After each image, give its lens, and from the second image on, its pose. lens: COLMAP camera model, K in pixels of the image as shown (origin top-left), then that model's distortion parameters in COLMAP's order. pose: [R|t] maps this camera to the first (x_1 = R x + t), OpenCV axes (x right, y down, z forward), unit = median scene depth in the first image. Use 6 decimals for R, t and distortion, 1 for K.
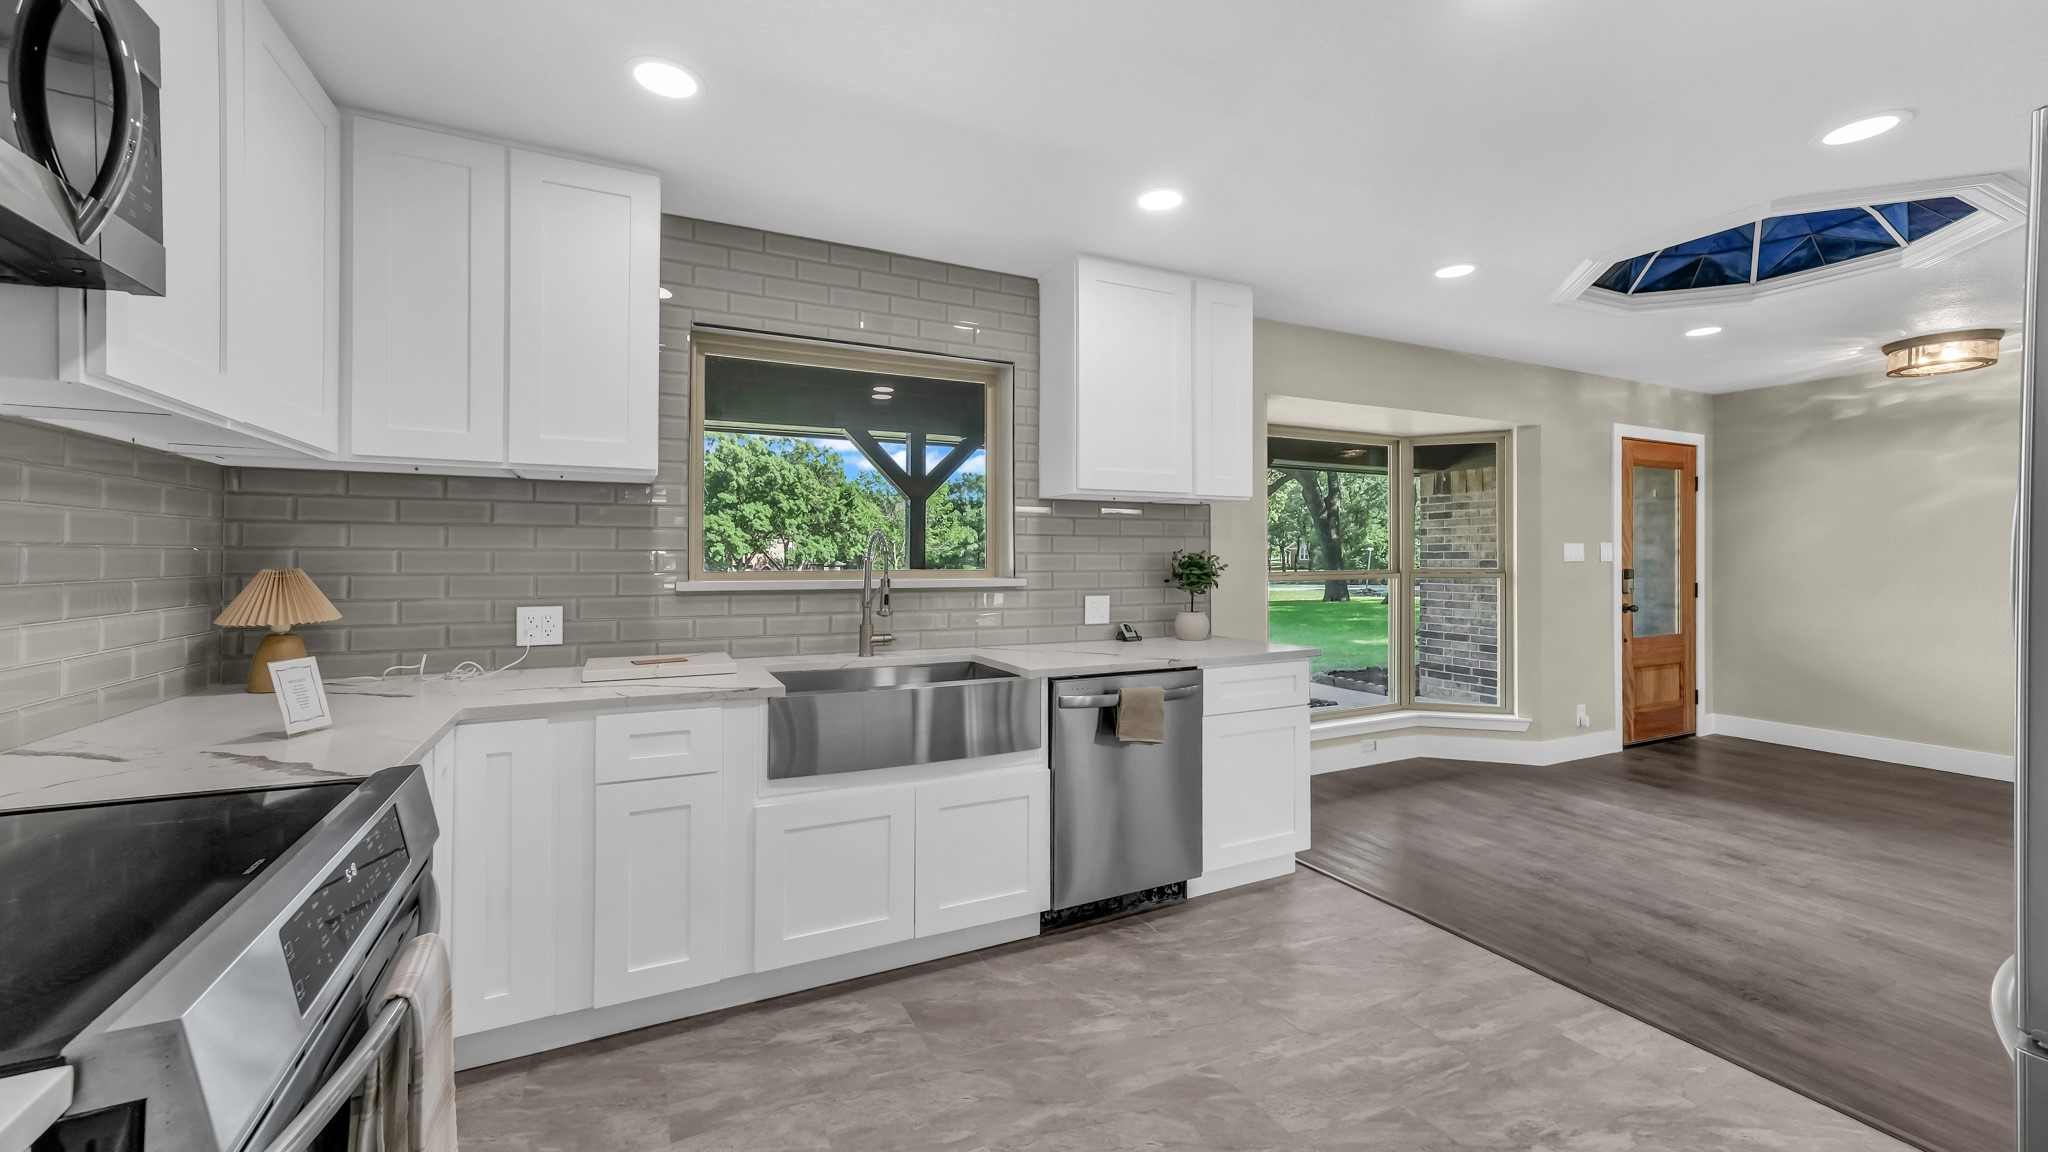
lens RADIAL K [[780.8, 0, 995.4], [0, 780.8, 557.2], [0, 0, 1]] dist [0.001651, 0.000412]
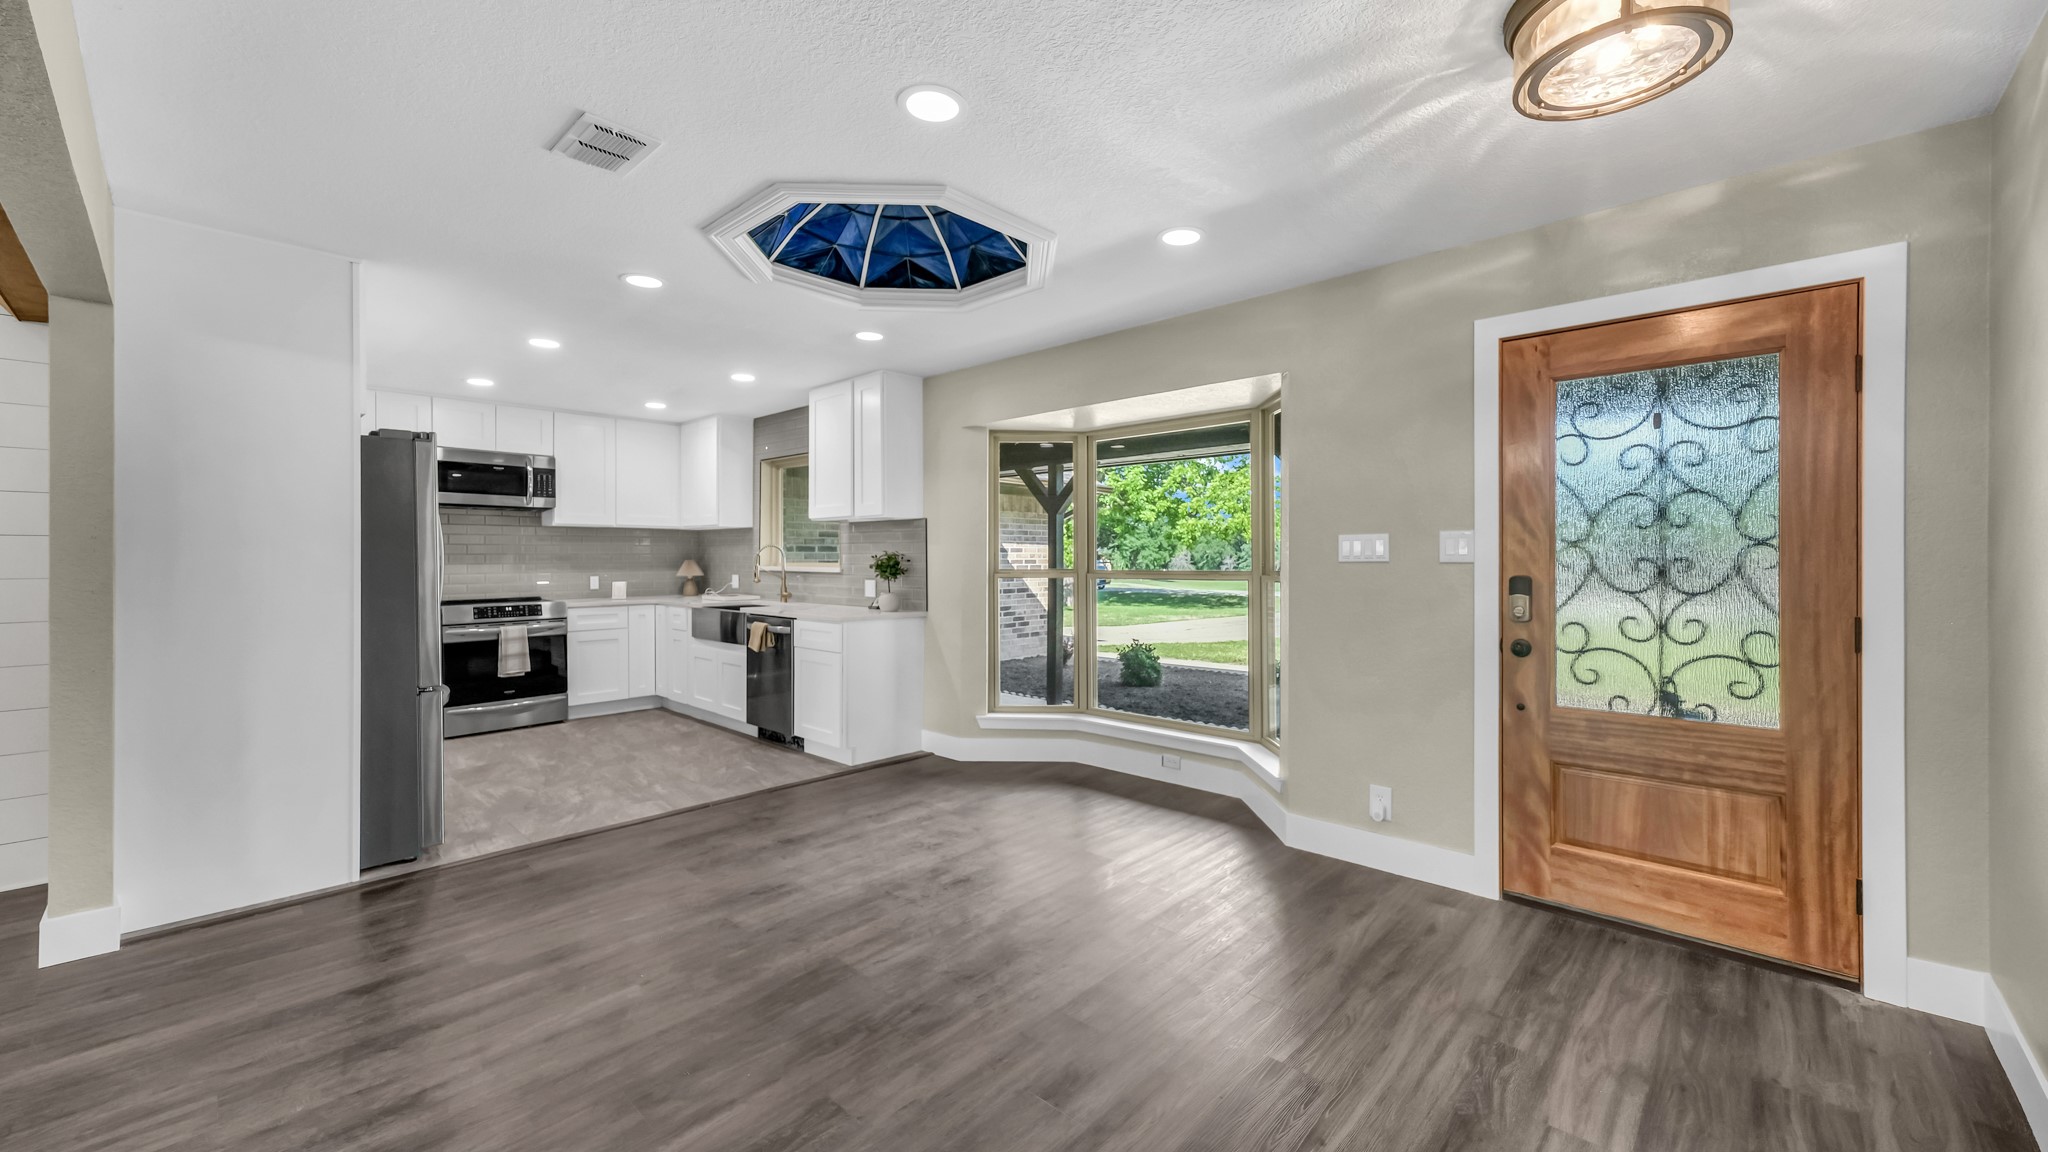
lens RADIAL K [[785.5, 0, 1034.7], [0, 785.5, 559.6], [0, 0, 1]] dist [0.000378, 0.000124]
pose [[0.369630, 0.002346, -0.929176, 1.758435], [0.001136, 0.999995, 0.002977, 0.002319], [0.929178, -0.002156, 0.369626, 0.706843]]
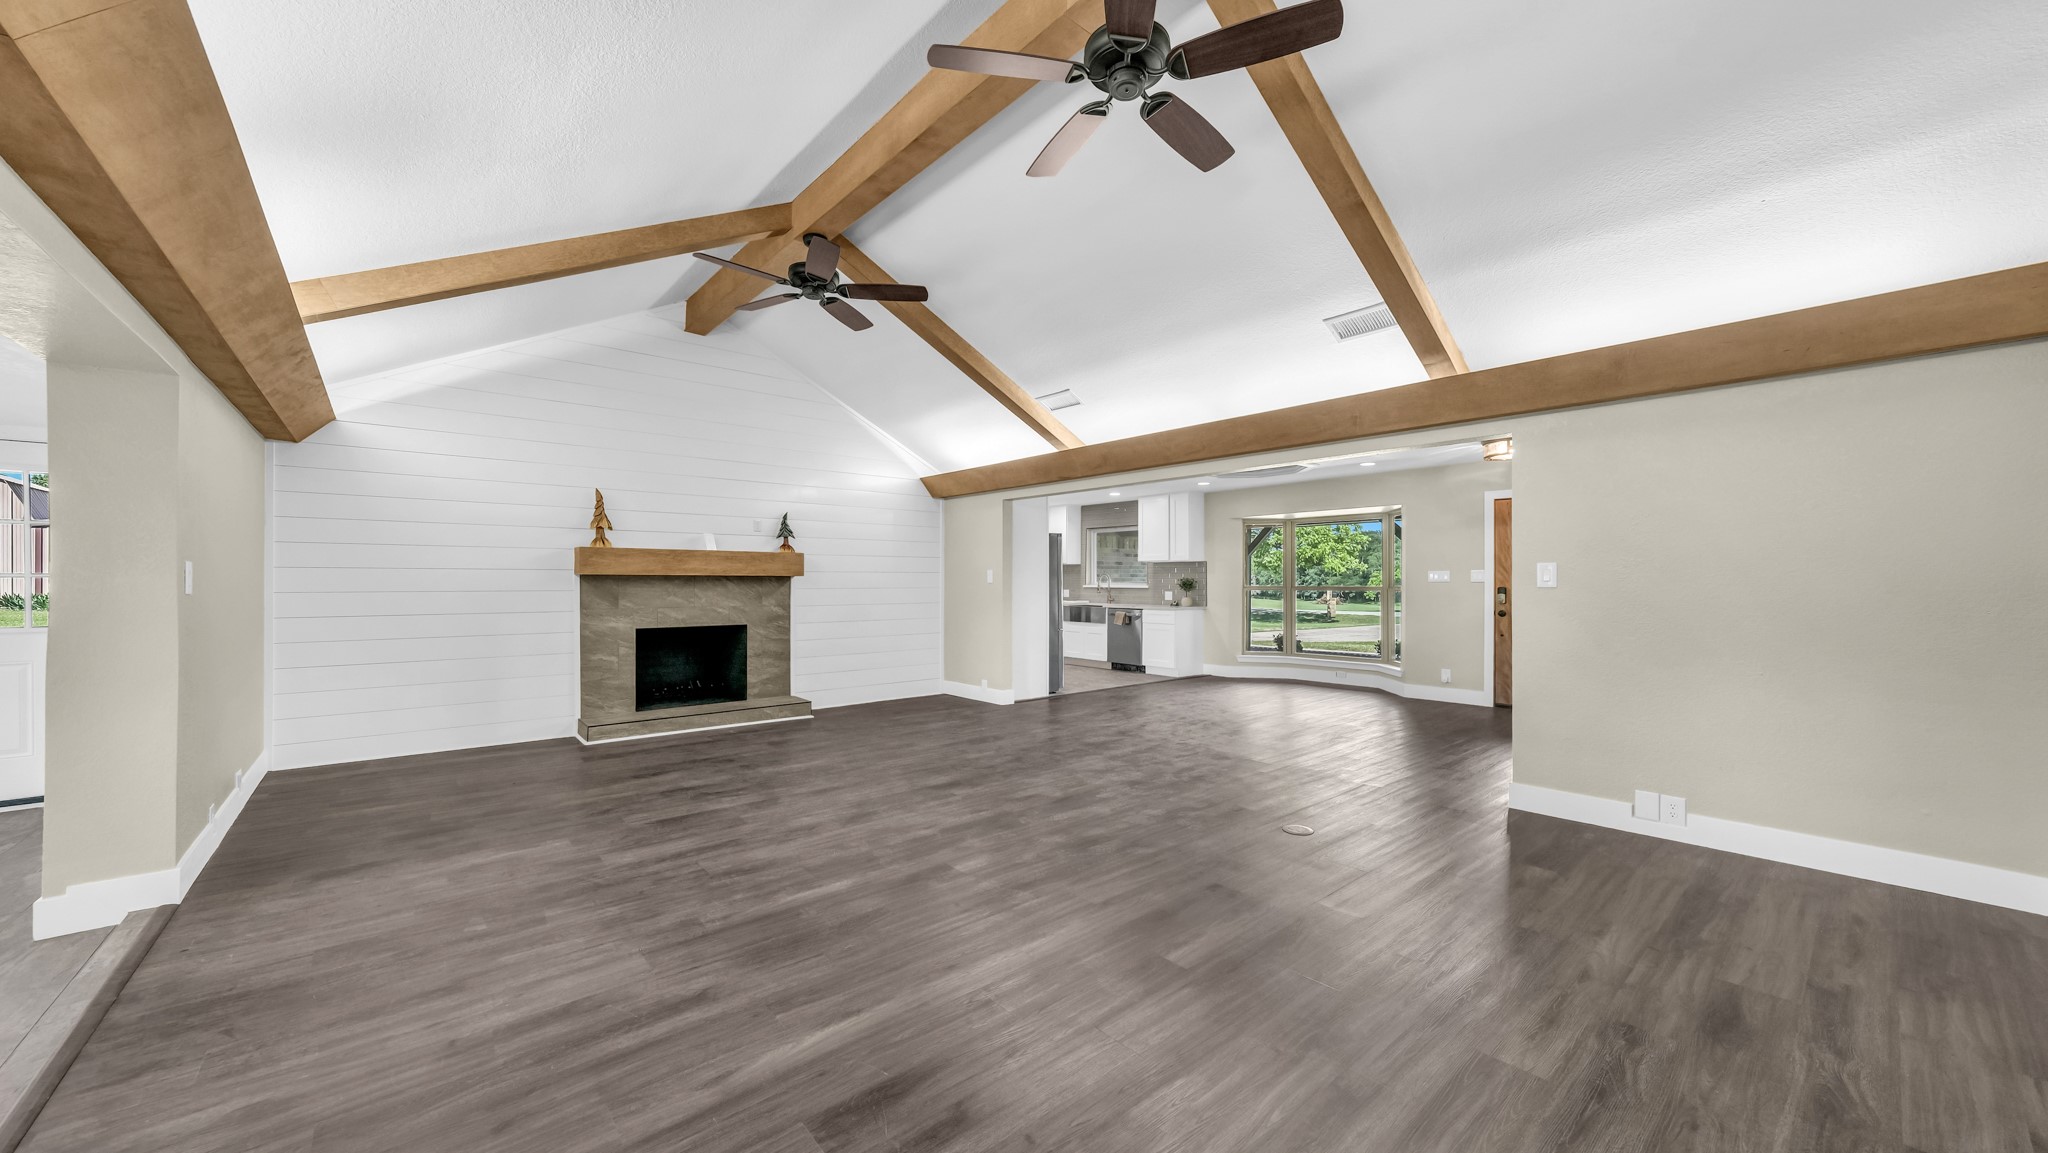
lens RADIAL K [[729.1, 0, 1020.7], [0, 729.1, 571.3], [0, 0, 1]] dist [-0.002552, -0.000055]
pose [[0.256659, -0.012989, -0.966415, 2.850090], [0.001877, 0.999914, -0.012941, 0.003764], [0.966500, 0.001508, 0.256661, -0.356497]]
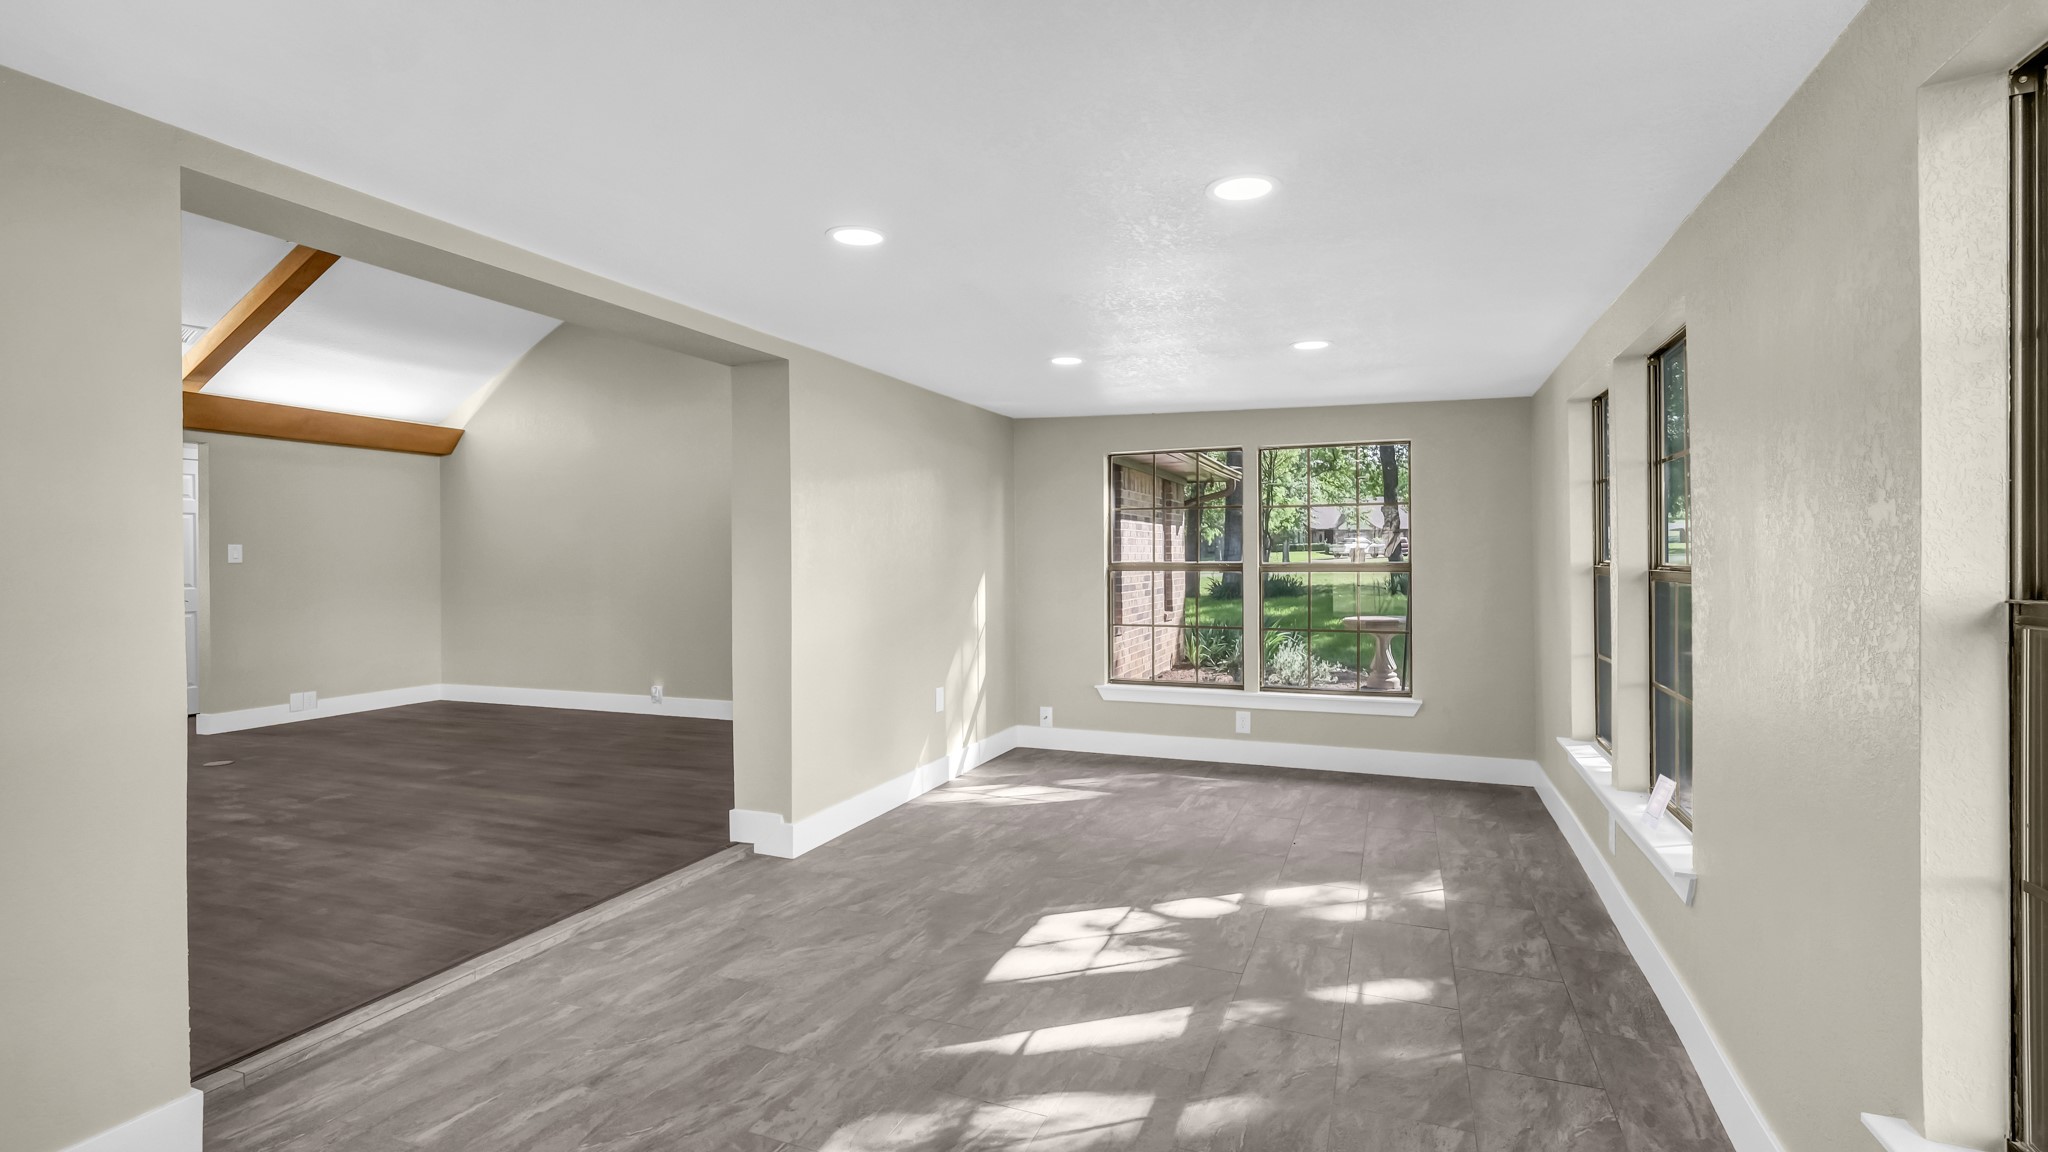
lens RADIAL K [[944.4, 0, 1024.0], [0, 944.4, 576.0], [0, 0, 1]] dist [0.036328, 0.000124]
pose [[0.745099, -0.014133, 0.666804, 1.841094], [0.003394, 0.999843, 0.017399, 0.011942], [-0.666945, -0.010701, 0.745030, -1.928989]]
